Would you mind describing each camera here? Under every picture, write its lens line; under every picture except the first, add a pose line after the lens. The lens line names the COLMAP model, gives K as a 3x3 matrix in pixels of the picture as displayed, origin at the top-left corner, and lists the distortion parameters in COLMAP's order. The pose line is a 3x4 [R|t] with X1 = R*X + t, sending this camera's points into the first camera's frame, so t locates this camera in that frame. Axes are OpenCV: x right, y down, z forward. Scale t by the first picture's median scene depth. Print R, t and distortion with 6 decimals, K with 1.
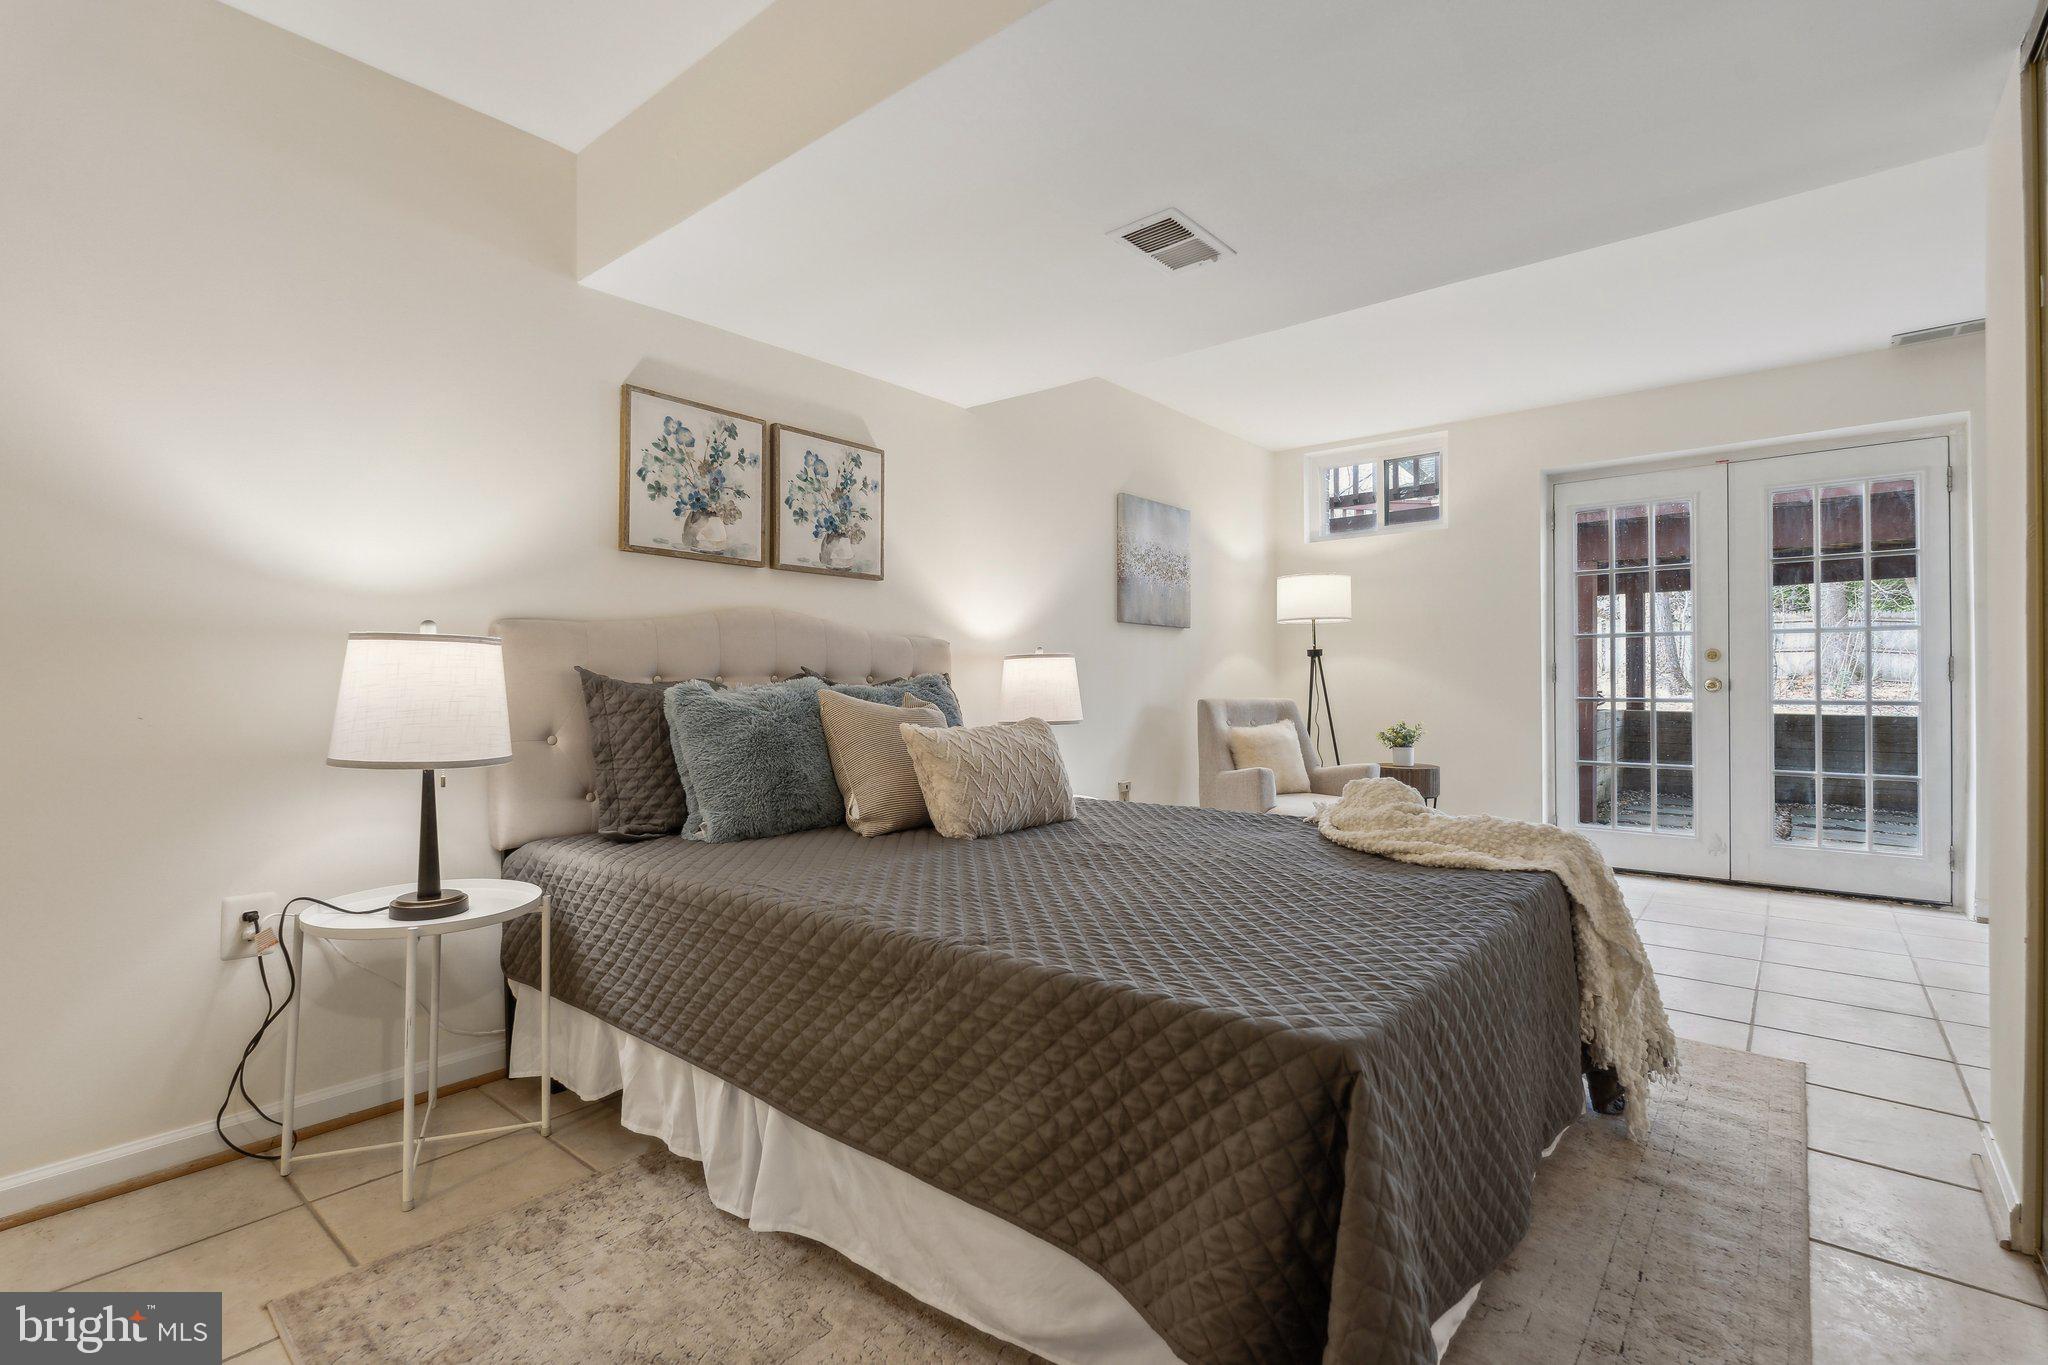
lens RADIAL K [[945.3, 0, 1028.1], [0, 945.3, 682.3], [0, 0, 1]] dist [-0.002631, 0.000068]
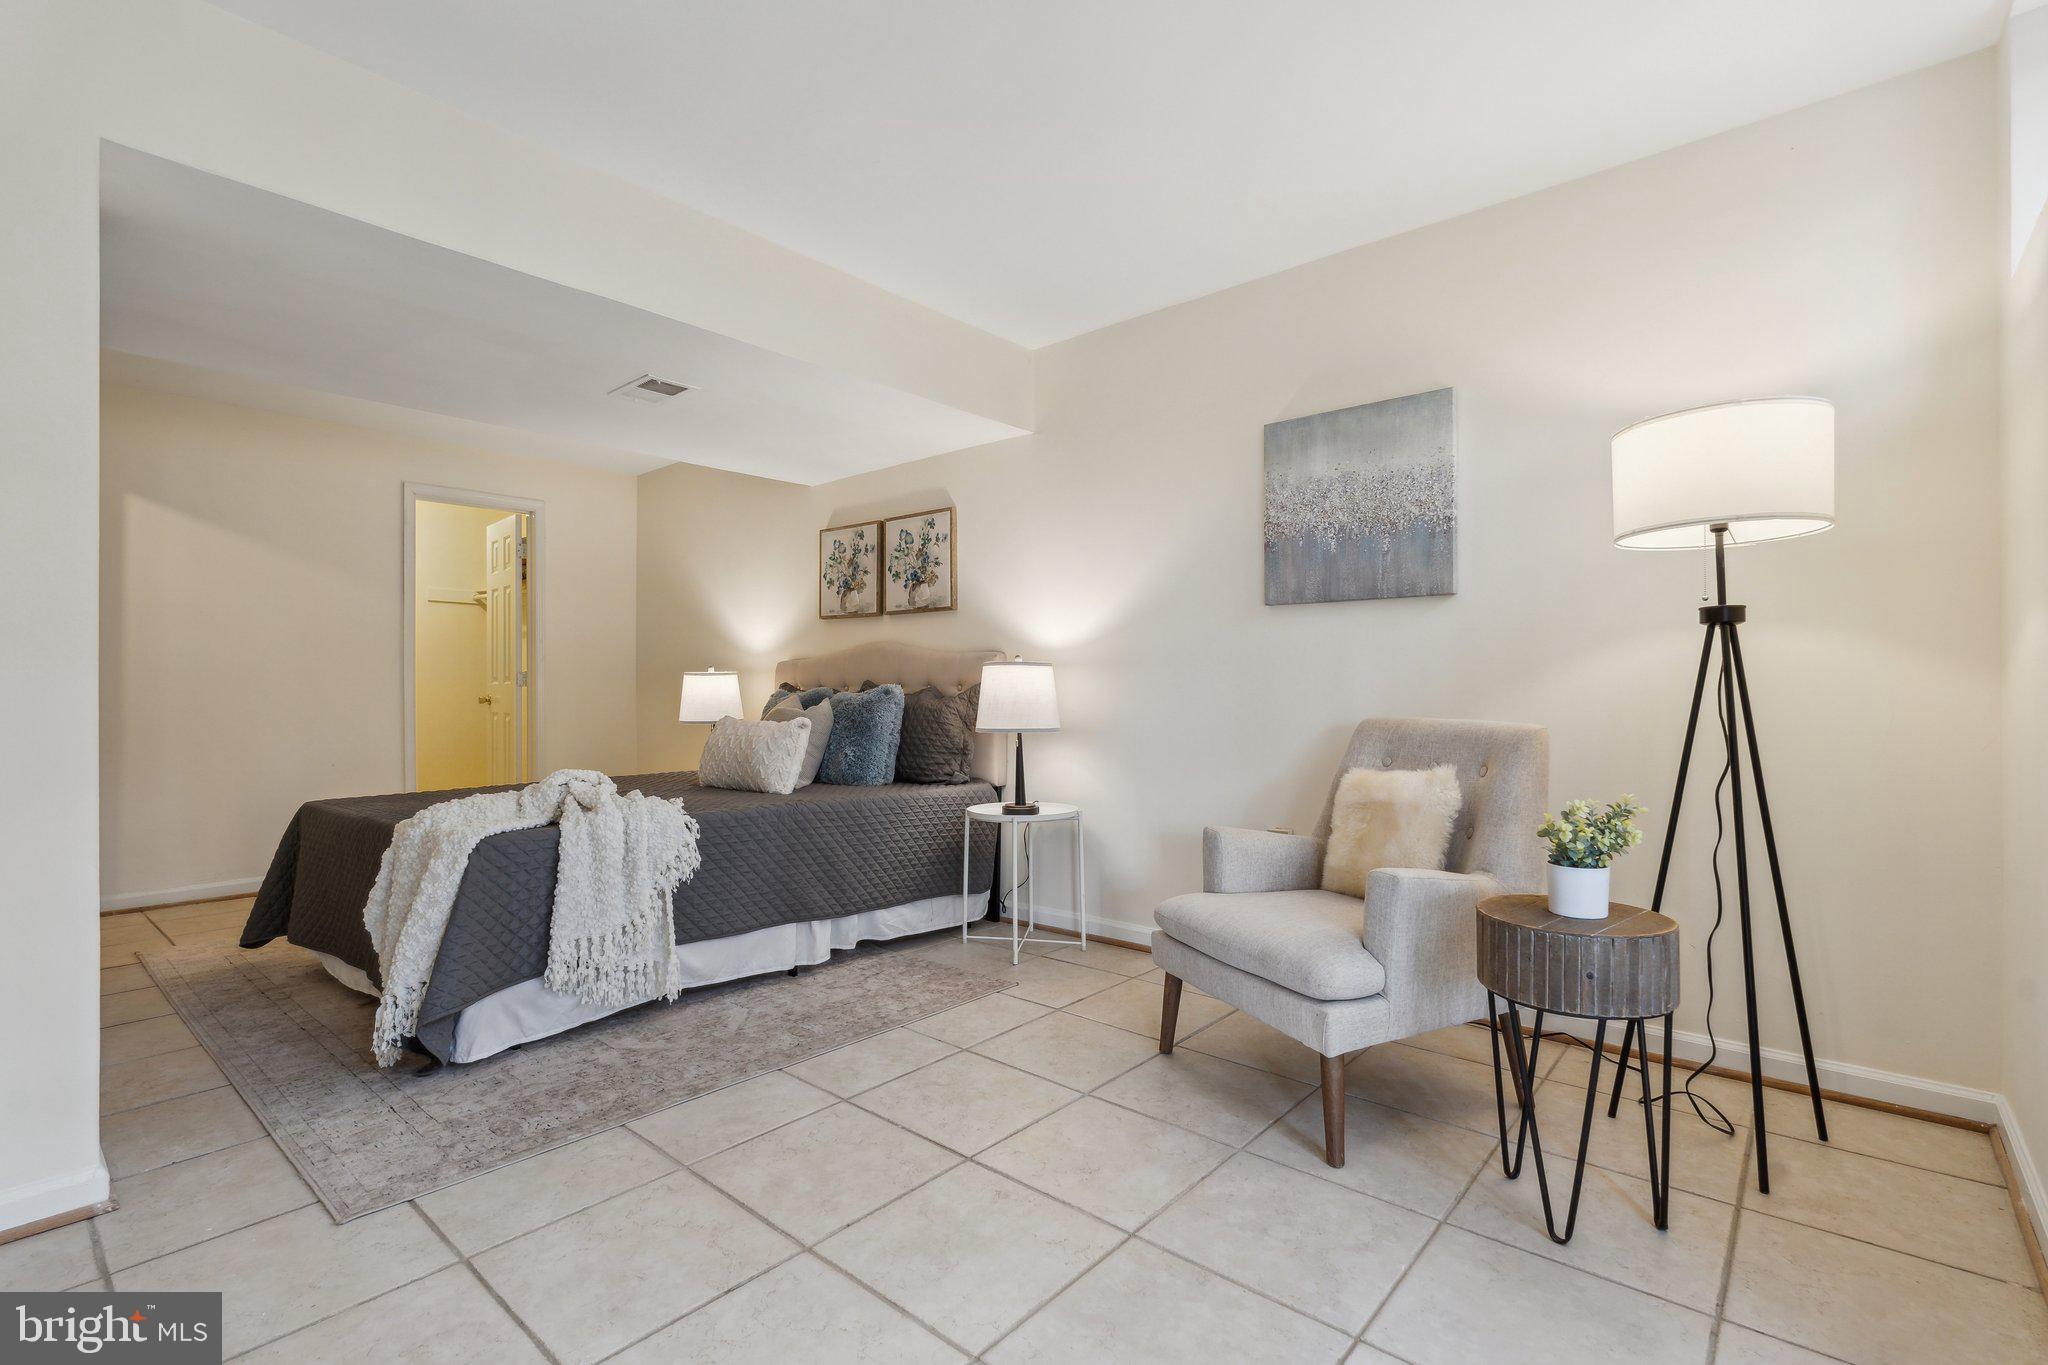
lens RADIAL K [[945.3, 0, 1030.1], [0, 945.3, 688.1], [0, 0, 1]] dist [-0.002631, 0.000068]
pose [[-0.010555, 0.002634, -0.999941, 1.224444], [0.010187, 0.999945, 0.002527, -0.004695], [0.999892, -0.010160, -0.010581, 1.225314]]
